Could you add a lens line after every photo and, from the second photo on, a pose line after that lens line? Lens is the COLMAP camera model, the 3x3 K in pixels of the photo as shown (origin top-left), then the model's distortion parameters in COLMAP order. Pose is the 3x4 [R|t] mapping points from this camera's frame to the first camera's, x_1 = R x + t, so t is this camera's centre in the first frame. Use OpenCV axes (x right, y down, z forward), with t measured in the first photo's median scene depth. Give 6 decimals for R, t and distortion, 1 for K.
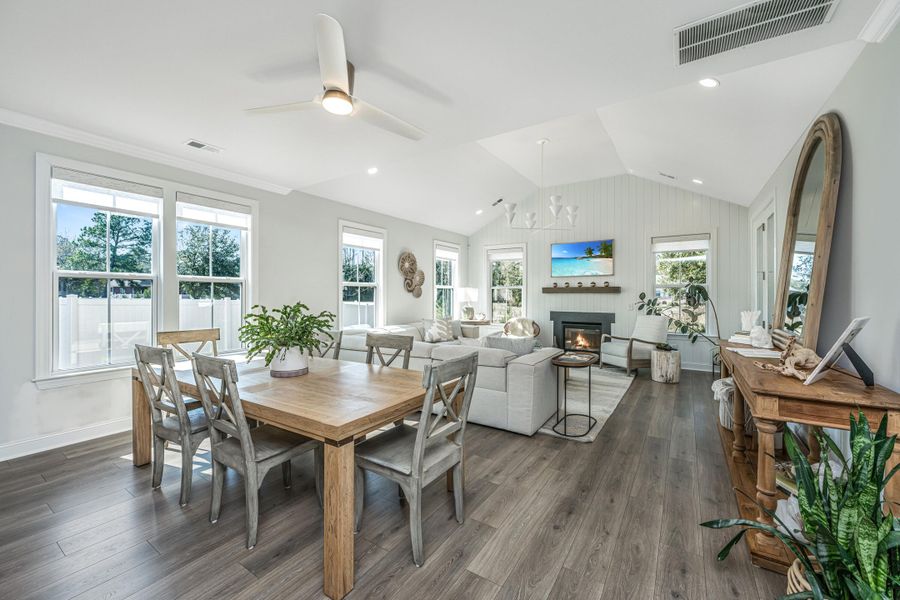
lens RADIAL K [[366.4, 0, 451.5], [0, 366.4, 292.5], [0, 0, 1]] dist [-0.000742, -0.000027]
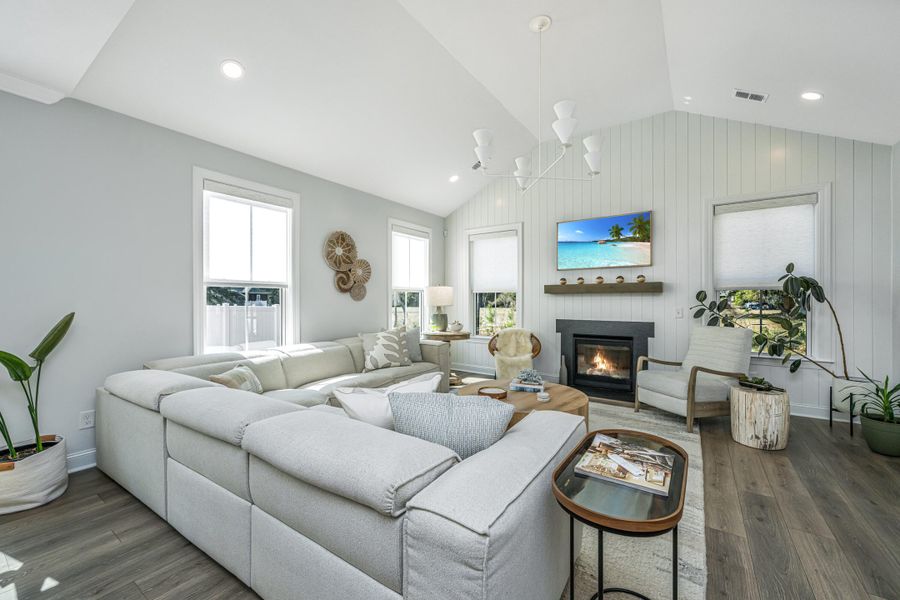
lens RADIAL K [[366.4, 0, 449.1], [0, 366.4, 301.0], [0, 0, 1]] dist [-0.000742, -0.000027]
pose [[0.999650, -0.003574, -0.026229, 0.093246], [0.003770, 0.999965, 0.007431, 0.010997], [0.026201, -0.007528, 0.999628, 0.330296]]
